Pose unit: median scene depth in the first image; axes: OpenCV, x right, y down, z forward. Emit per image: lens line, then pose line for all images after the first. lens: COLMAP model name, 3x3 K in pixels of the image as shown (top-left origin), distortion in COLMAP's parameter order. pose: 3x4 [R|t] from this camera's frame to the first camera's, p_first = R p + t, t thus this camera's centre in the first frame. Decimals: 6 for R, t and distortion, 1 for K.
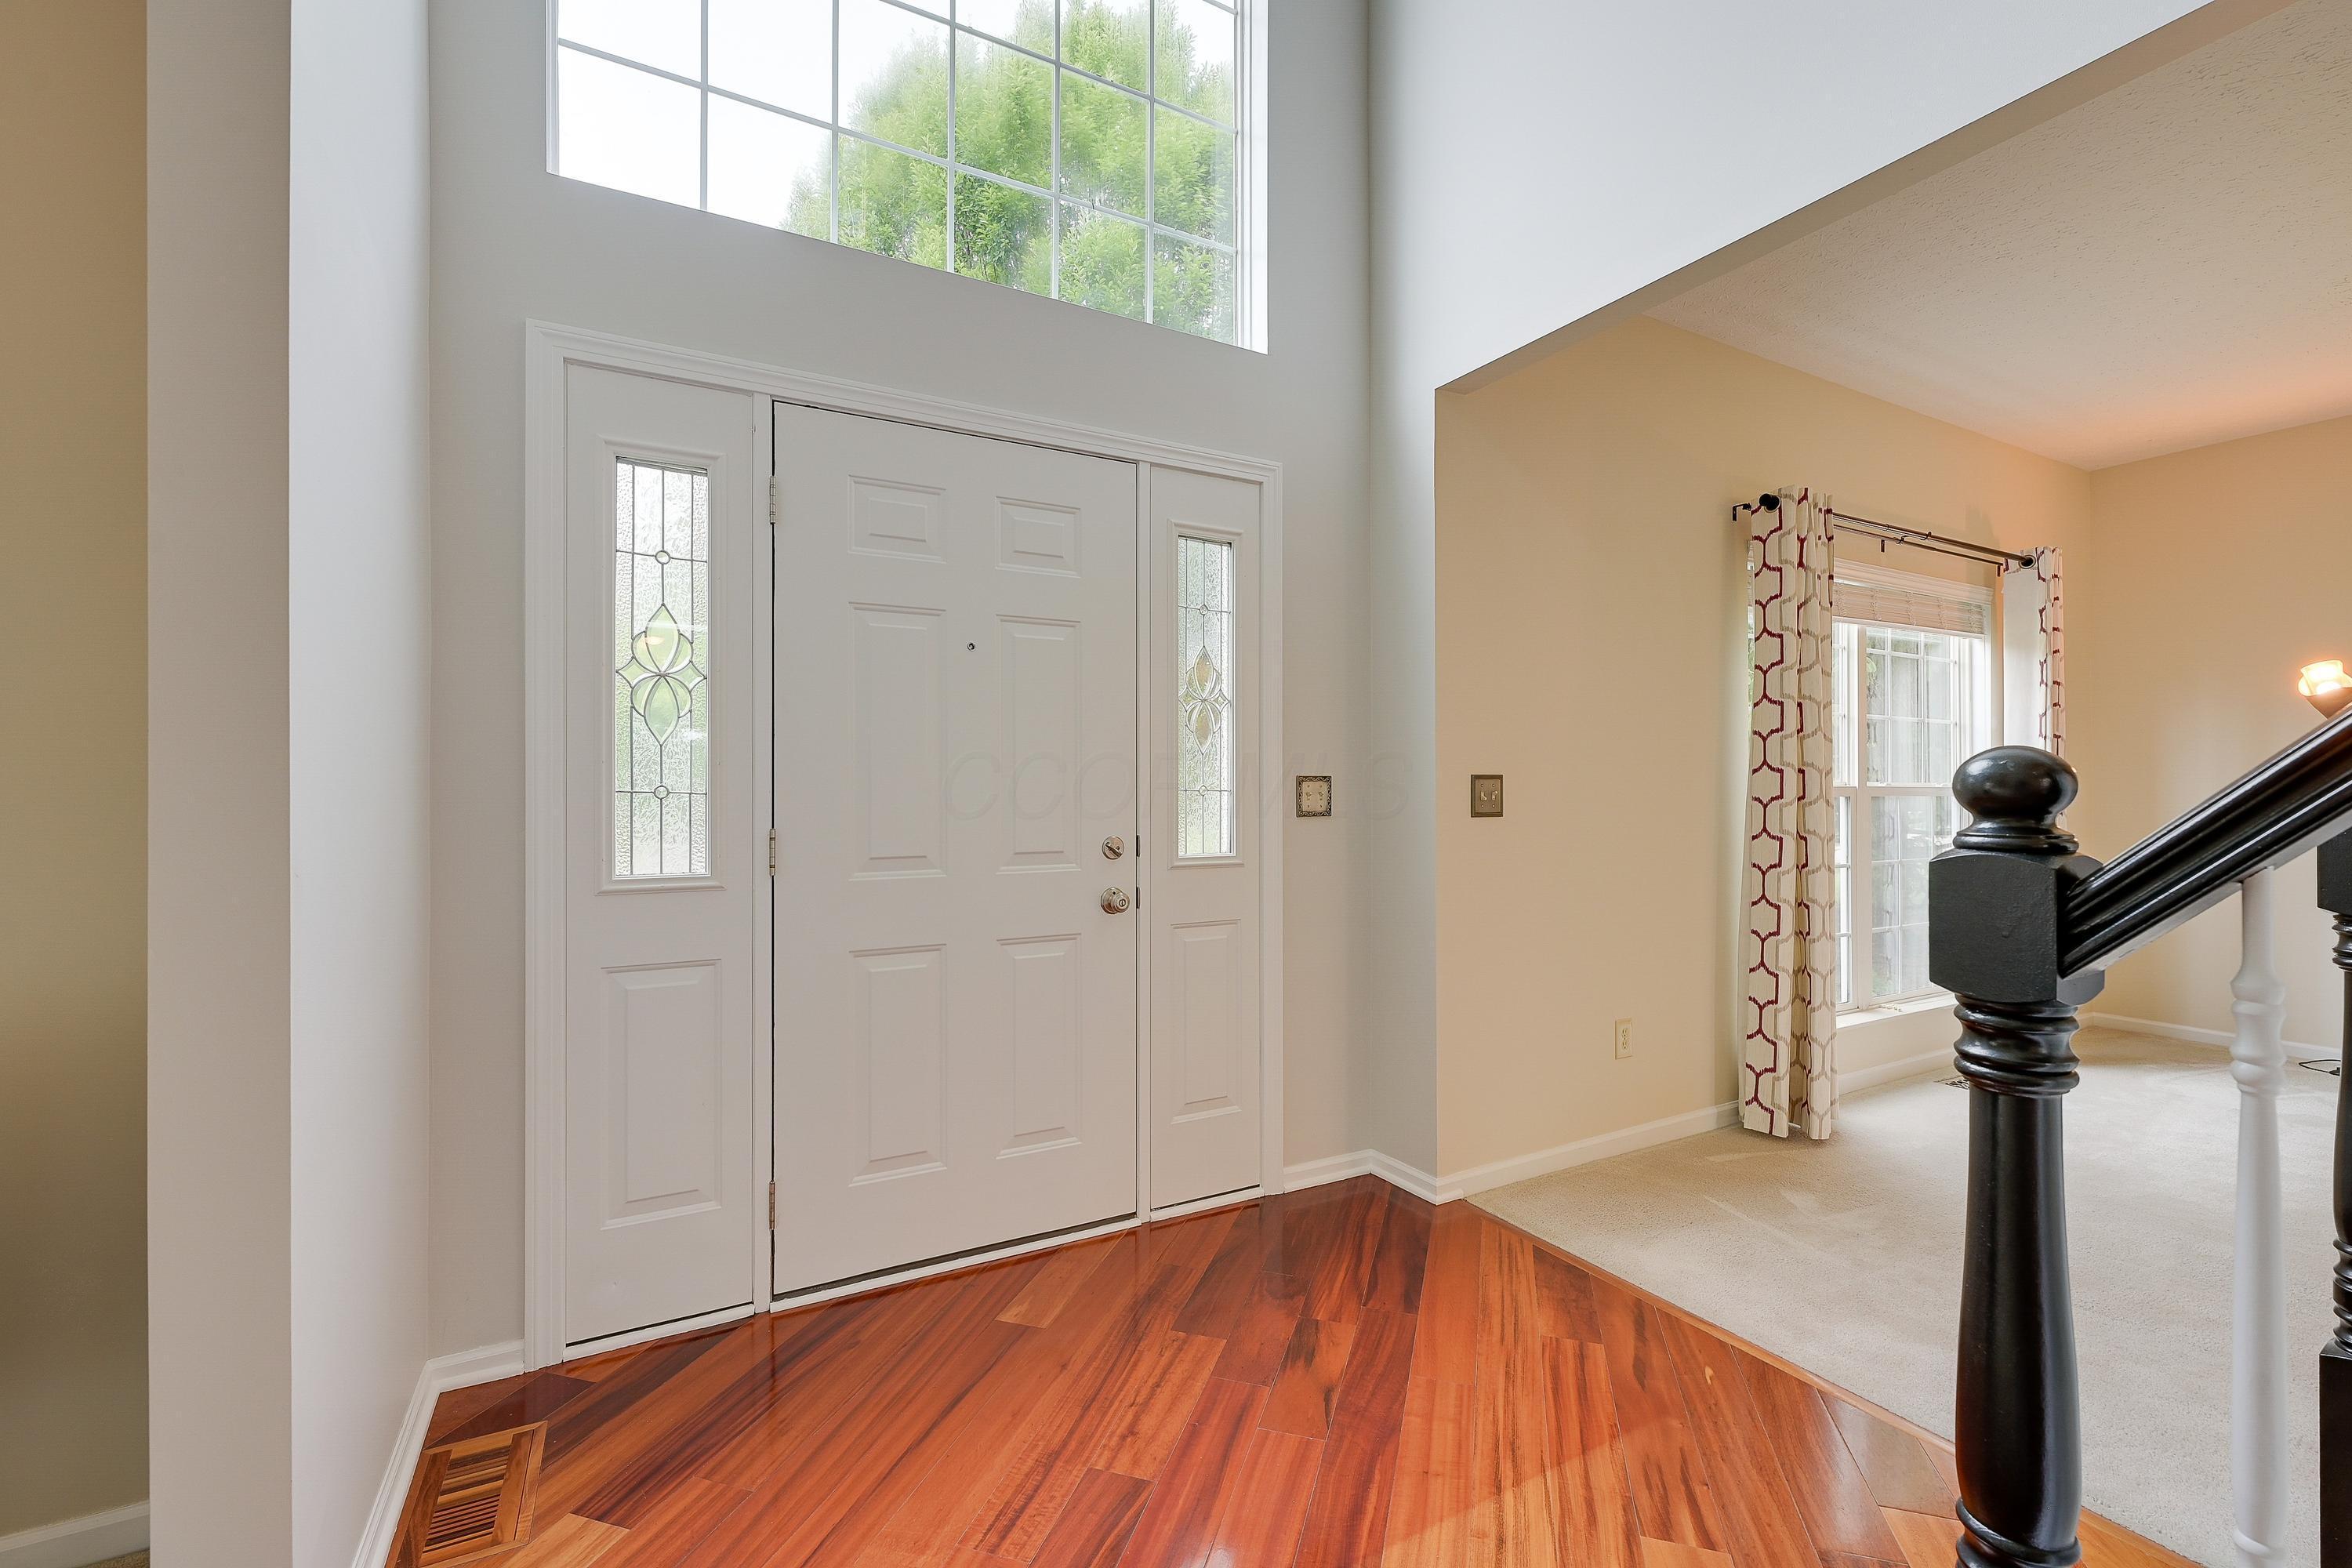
lens RADIAL K [[996.1, 0, 1186.4], [0, 996.1, 778.2], [0, 0, 1]] dist [-0.001601, -0.000052]
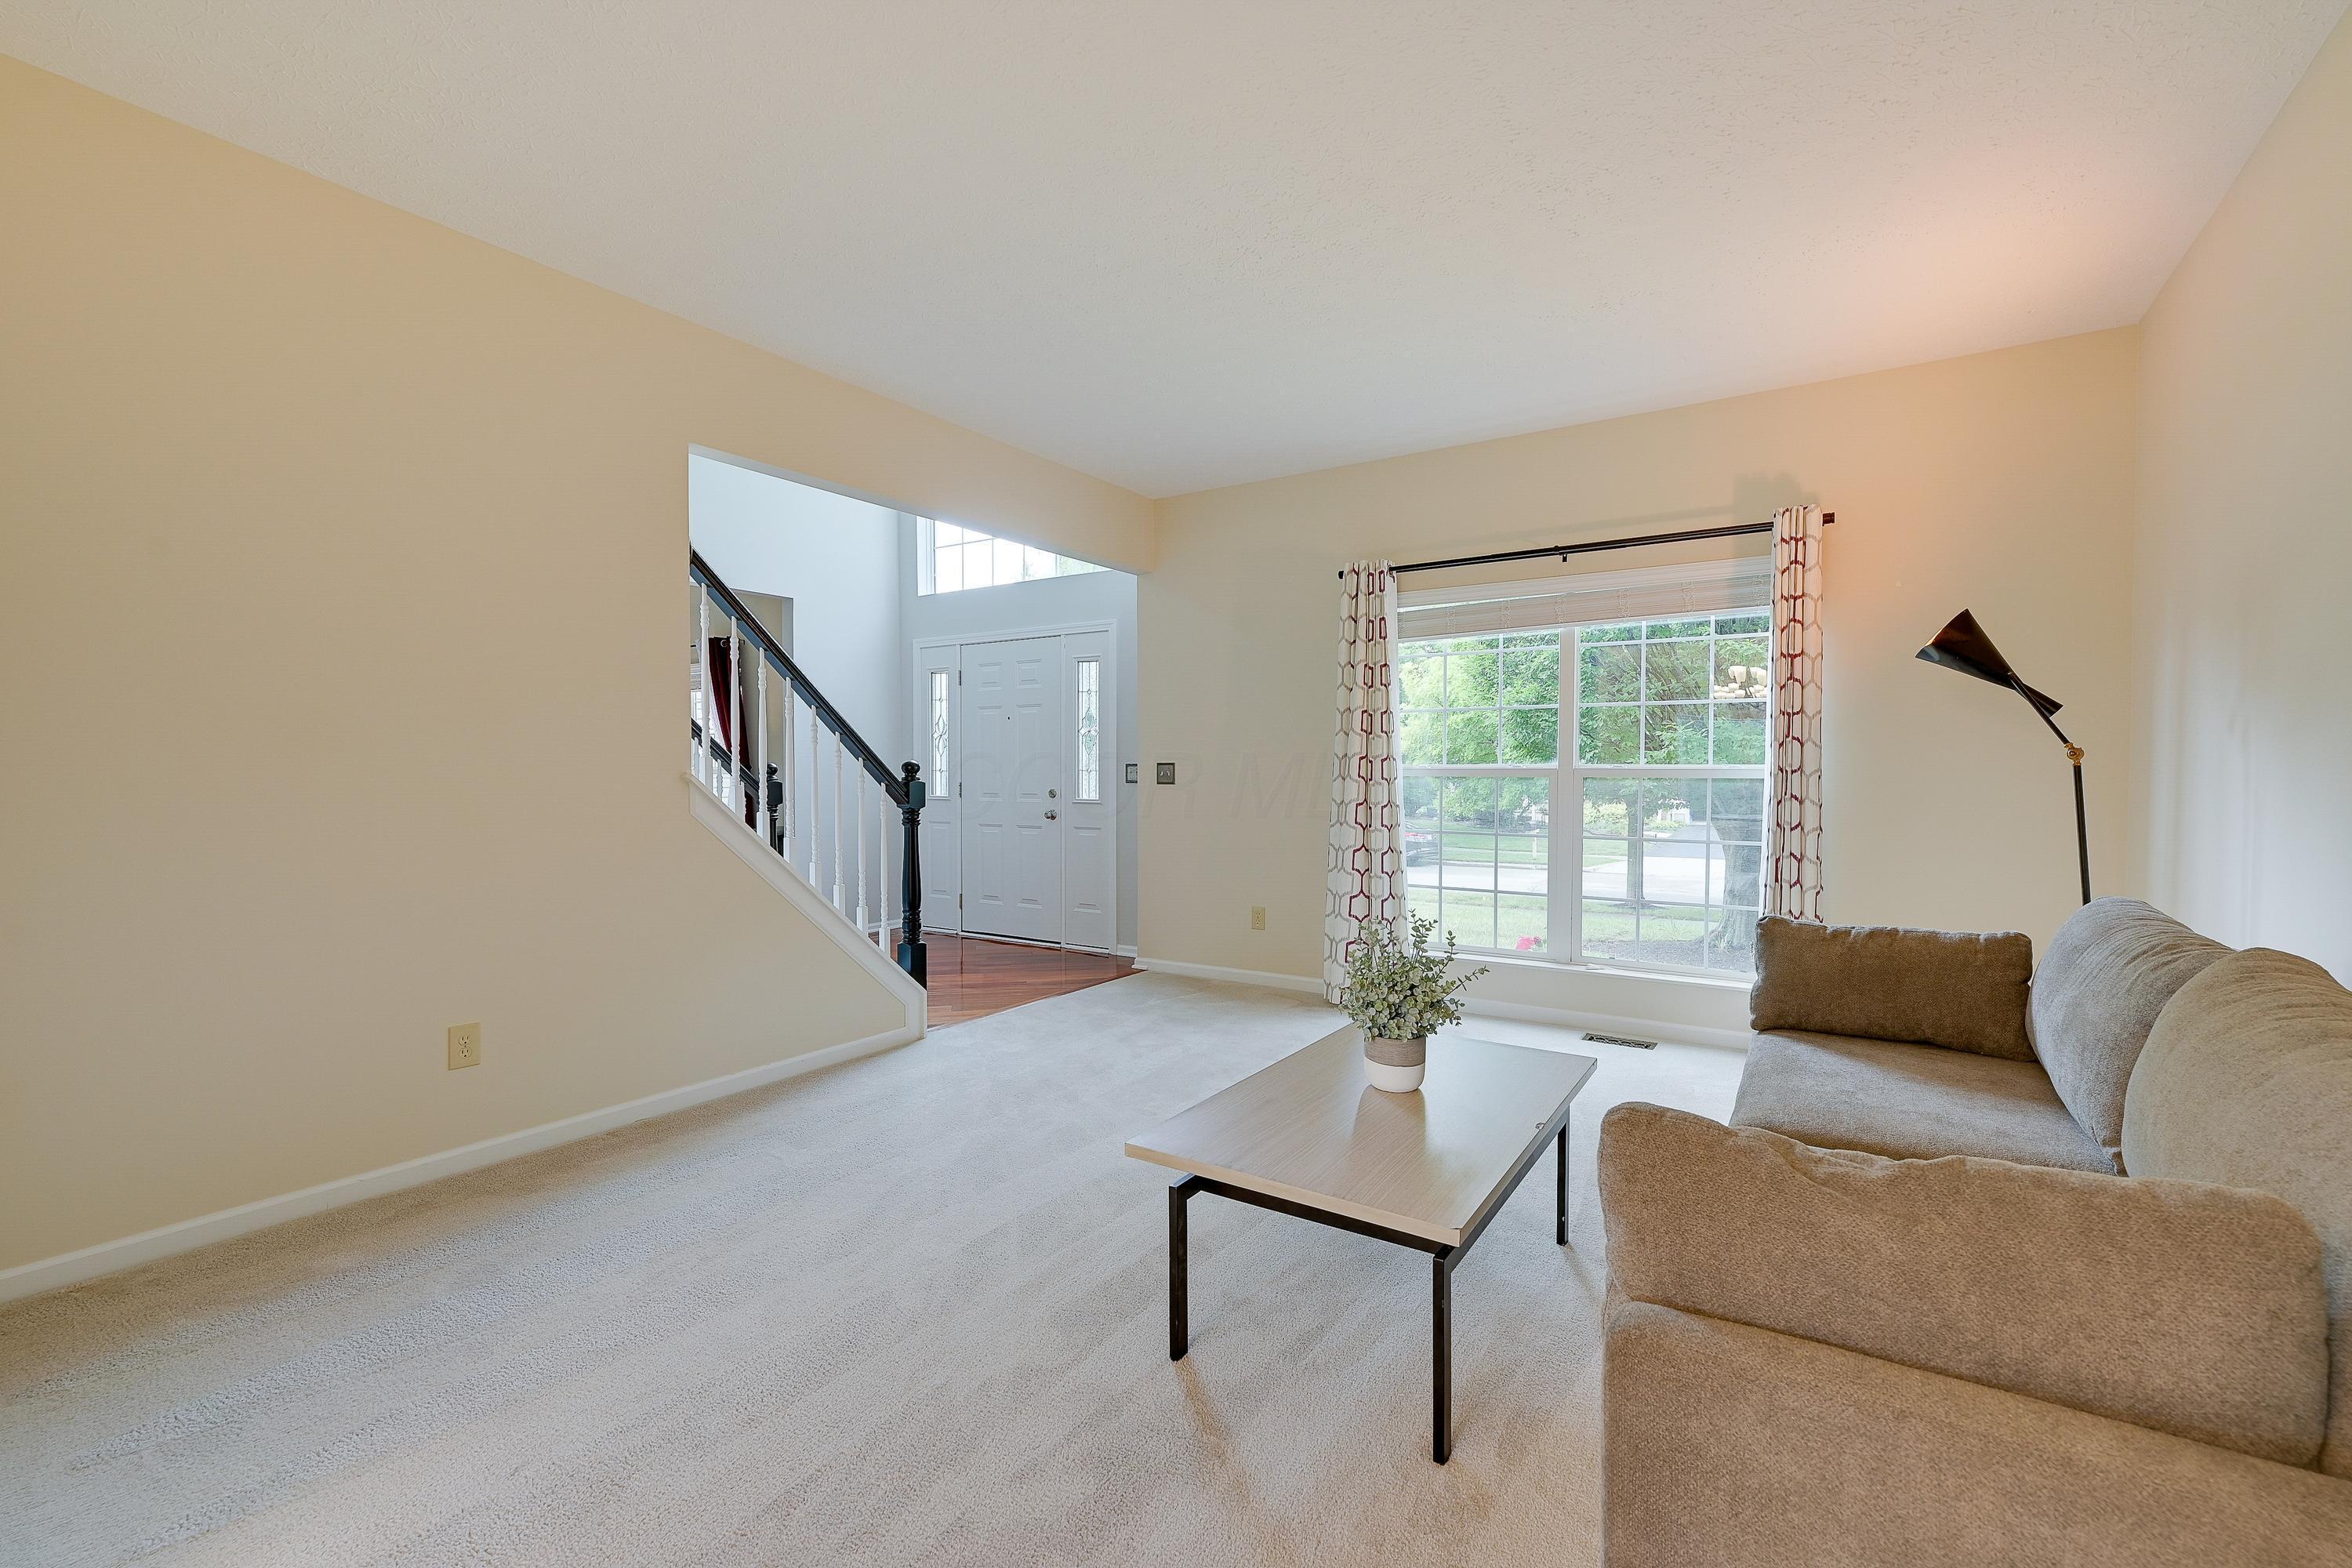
lens RADIAL K [[996.1, 0, 1186.4], [0, 996.1, 778.2], [0, 0, 1]] dist [-0.001601, -0.000052]
pose [[0.460613, 0.009128, -0.887554, 2.195296], [0.002637, 0.999929, 0.011652, 0.004342], [0.887597, -0.007708, 0.460556, 0.147378]]
